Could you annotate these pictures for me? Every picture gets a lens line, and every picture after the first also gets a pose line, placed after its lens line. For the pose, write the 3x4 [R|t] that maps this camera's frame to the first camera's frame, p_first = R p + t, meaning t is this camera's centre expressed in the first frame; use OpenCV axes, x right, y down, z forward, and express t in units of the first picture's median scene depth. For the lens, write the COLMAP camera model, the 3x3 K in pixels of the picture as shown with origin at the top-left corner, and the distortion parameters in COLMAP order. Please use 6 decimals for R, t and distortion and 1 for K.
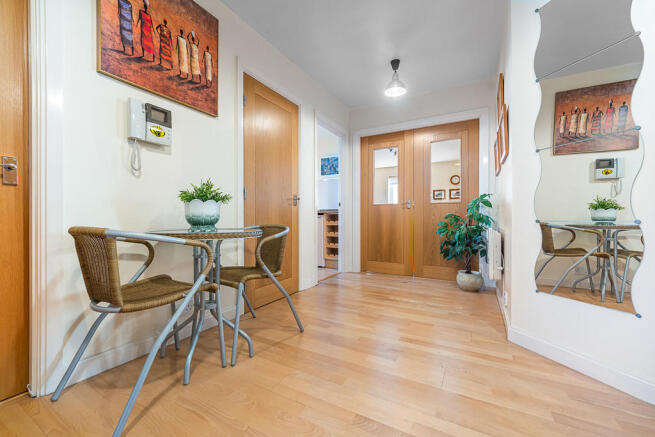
lens RADIAL K [[267.2, 0, 328.5], [0, 267.2, 218.2], [0, 0, 1]] dist [-0.000086, -0.000306]
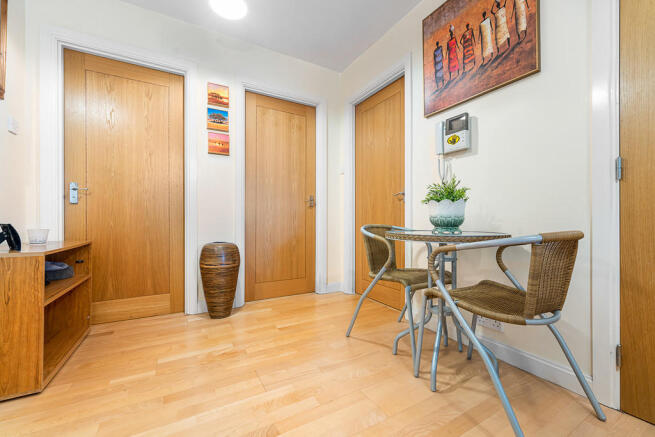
lens RADIAL K [[267.2, 0, 328.9], [0, 267.2, 220.1], [0, 0, 1]] dist [-0.000086, -0.000306]
pose [[-0.511255, -0.001270, -0.859428, 0.536281], [0.002359, 0.999993, -0.002881, 0.004637], [0.859426, -0.003500, -0.511248, 1.079081]]
